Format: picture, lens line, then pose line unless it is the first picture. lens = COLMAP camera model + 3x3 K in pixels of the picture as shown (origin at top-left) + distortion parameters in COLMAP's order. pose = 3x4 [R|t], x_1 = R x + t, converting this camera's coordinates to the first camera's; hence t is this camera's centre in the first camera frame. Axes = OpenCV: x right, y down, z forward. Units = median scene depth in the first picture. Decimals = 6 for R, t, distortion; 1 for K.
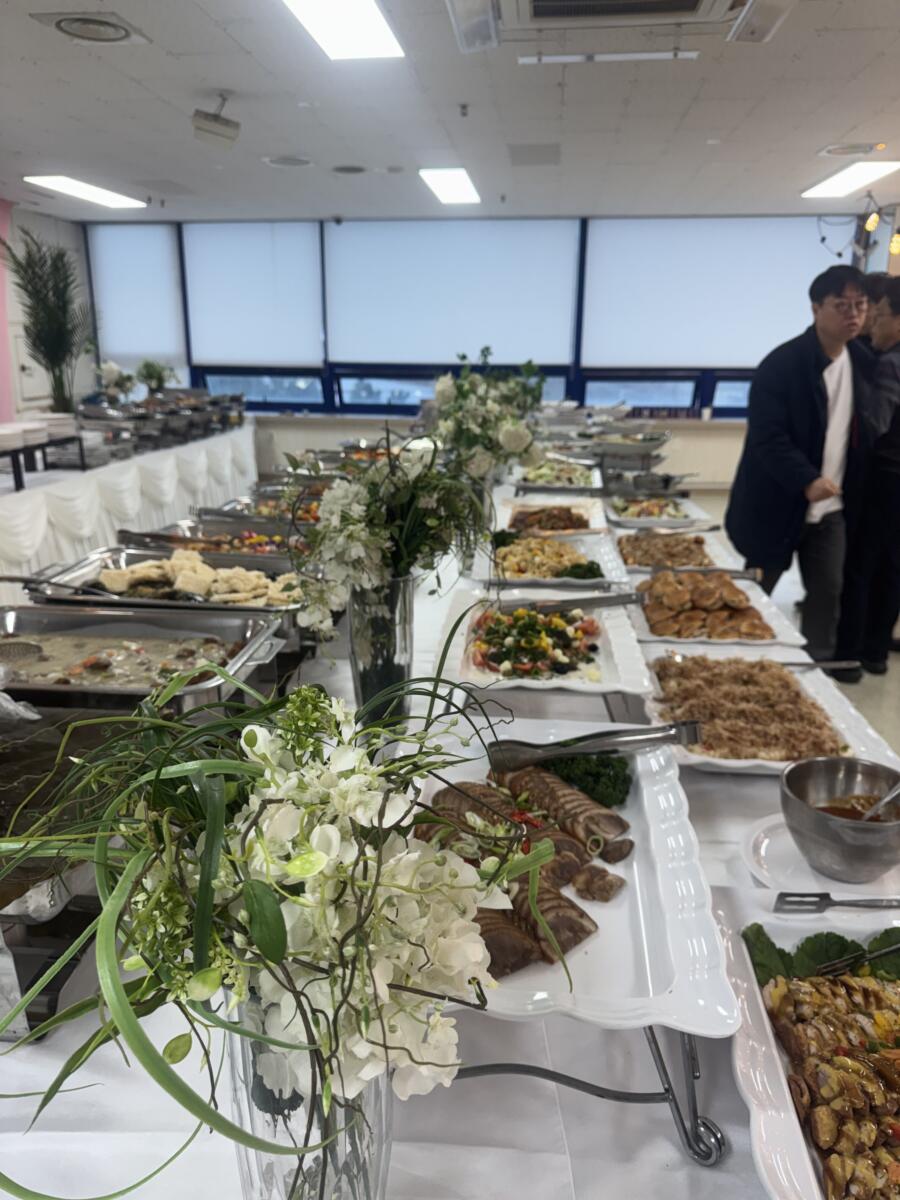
lens RADIAL K [[850.5, 0, 450.0], [0, 850.5, 600.0], [0, 0, 1]] dist [0.040854, -0.067570]
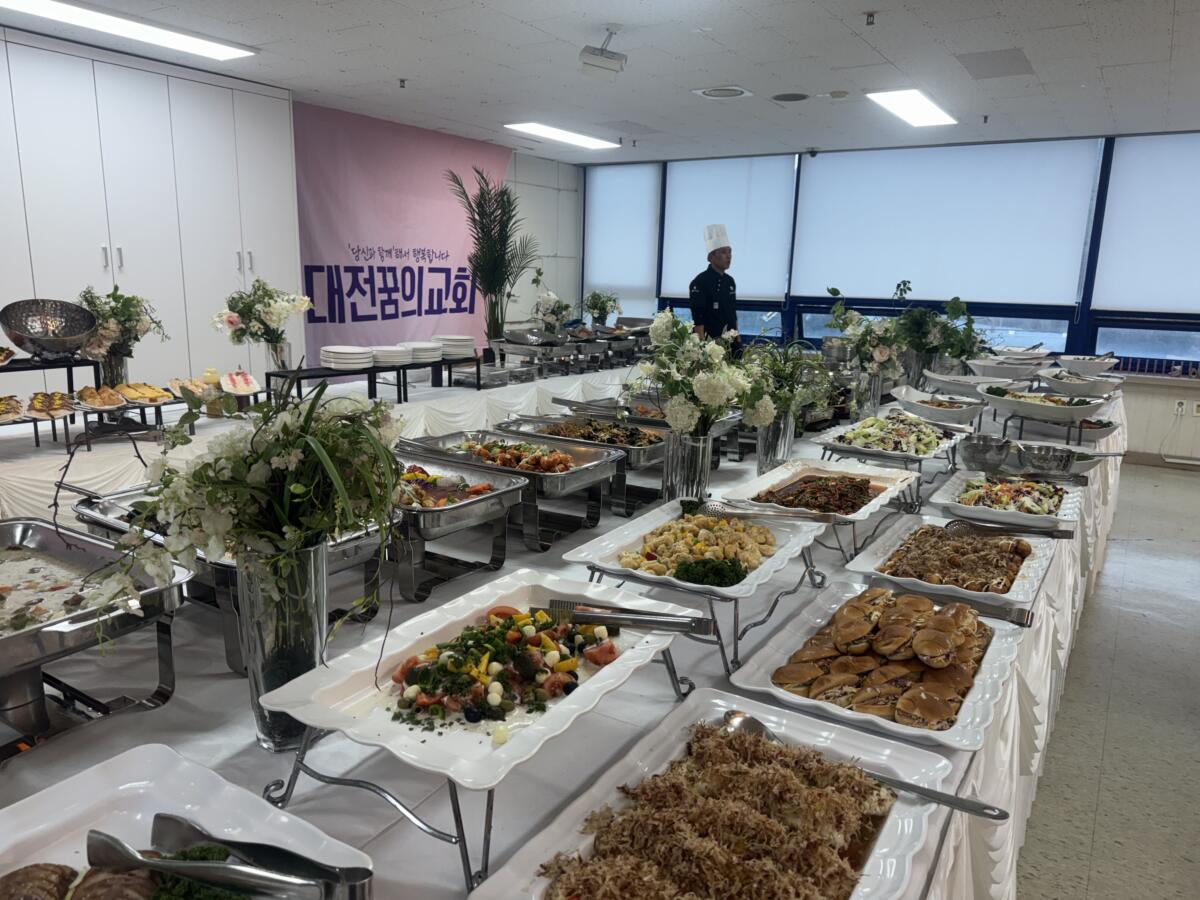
lens RADIAL K [[850.5, 0, 600.0], [0, 850.5, 450.0], [0, 0, 1]] dist [0.040854, -0.067570]
pose [[0.900416, 0.102898, -0.422686, 0.136374], [-0.141882, 0.987957, -0.061734, -0.028748], [0.411244, 0.115558, 0.904171, 0.102879]]
